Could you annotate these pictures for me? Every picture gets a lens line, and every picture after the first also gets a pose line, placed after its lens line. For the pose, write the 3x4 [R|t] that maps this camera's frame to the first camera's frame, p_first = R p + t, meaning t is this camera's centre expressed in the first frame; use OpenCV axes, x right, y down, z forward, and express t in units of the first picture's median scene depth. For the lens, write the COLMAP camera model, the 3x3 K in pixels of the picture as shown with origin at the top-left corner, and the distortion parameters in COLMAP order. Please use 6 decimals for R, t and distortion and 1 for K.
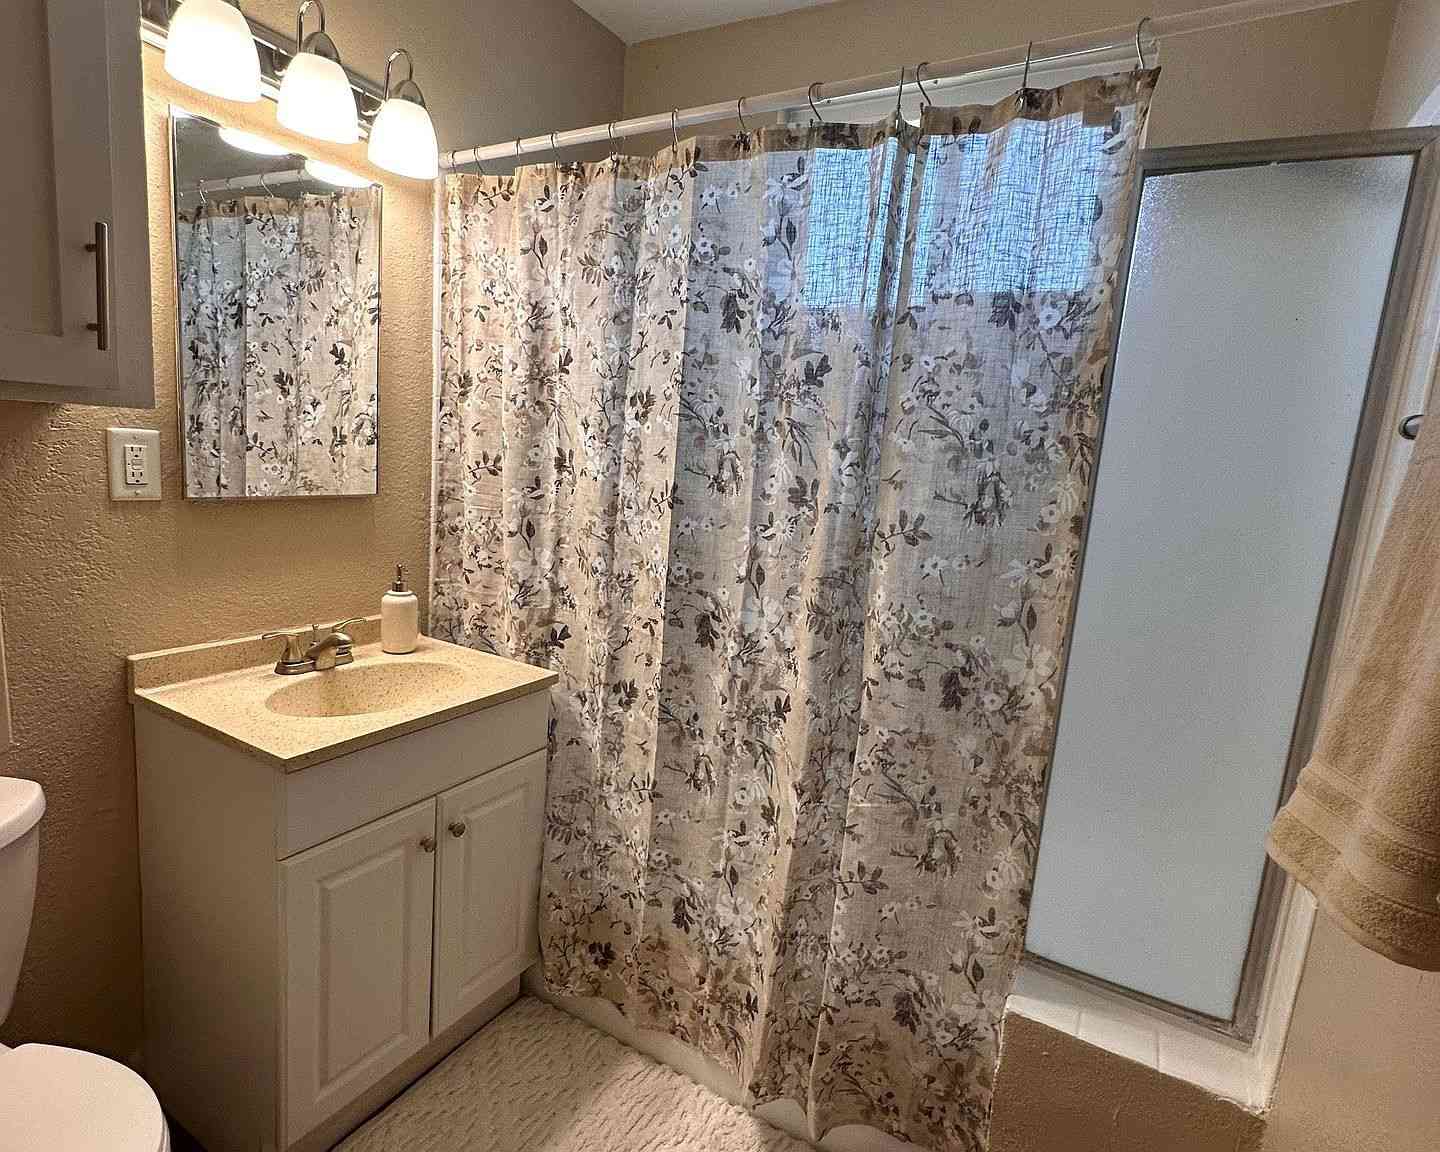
lens RADIAL K [[772.2, 0, 720.0], [0, 772.2, 576.0], [0, 0, 1]] dist [-0.003438, -0.001286]
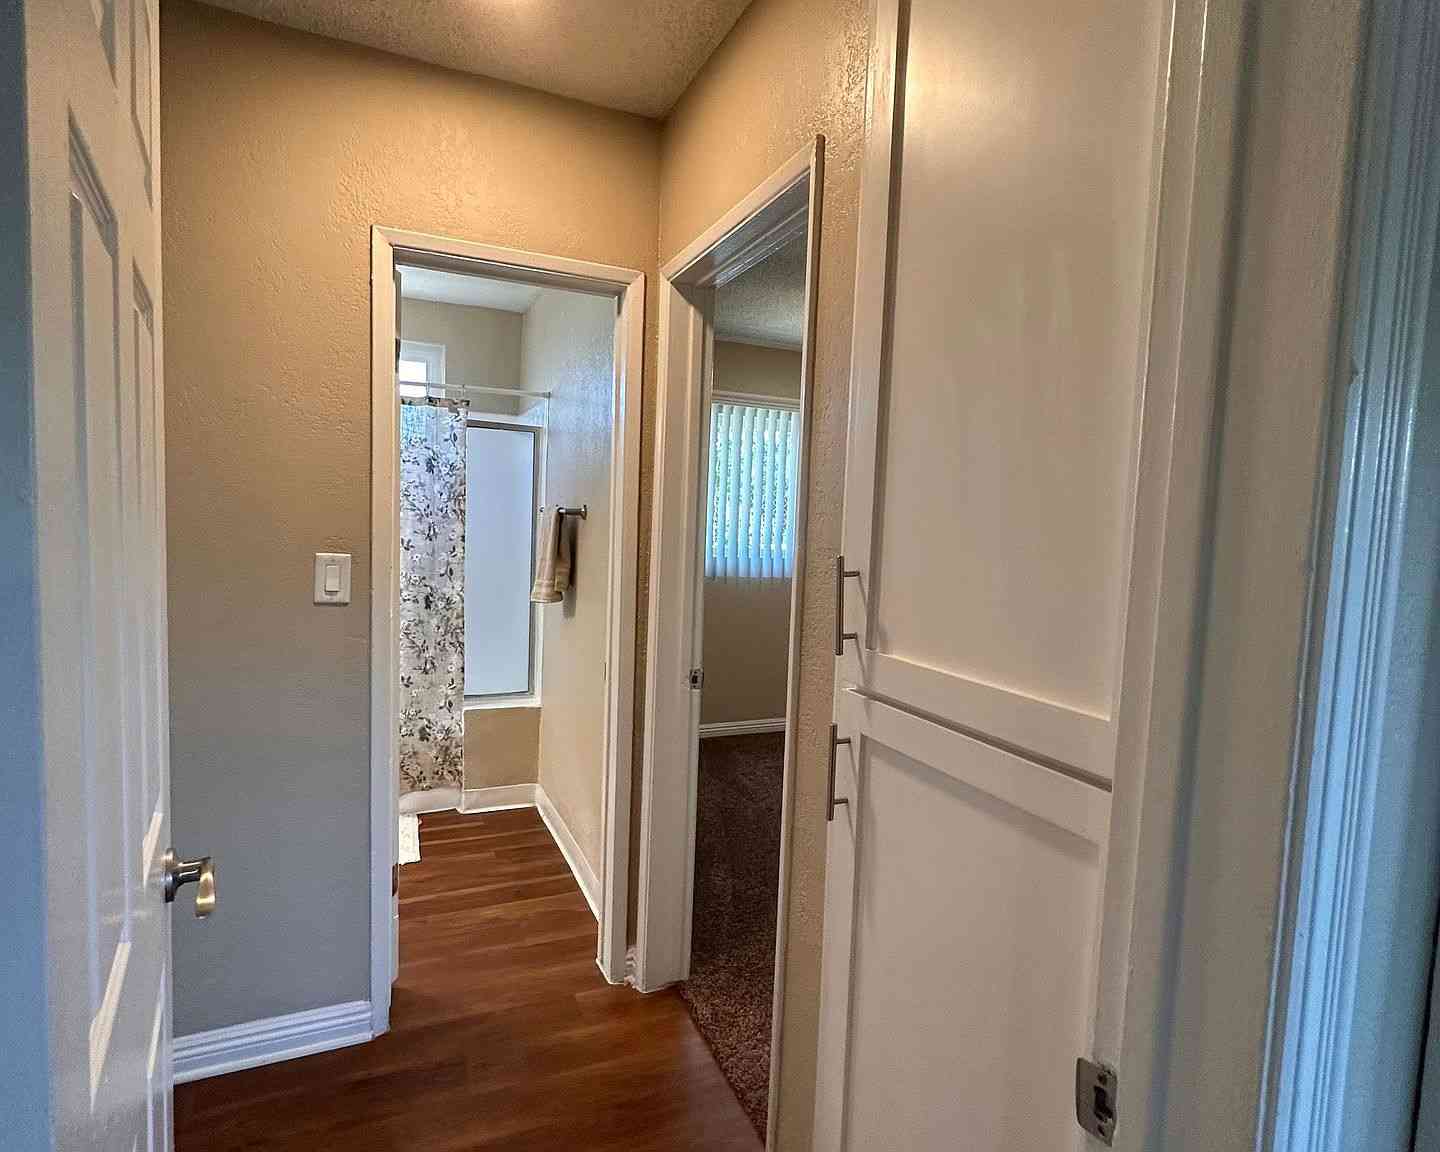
lens RADIAL K [[772.2, 0, 720.0], [0, 772.2, 576.0], [0, 0, 1]] dist [-0.003438, -0.001286]
pose [[0.603905, -0.114162, 0.788838, -1.258031], [0.139086, 0.989599, 0.036738, 0.103477], [-0.784827, 0.087530, 0.613502, -1.544515]]
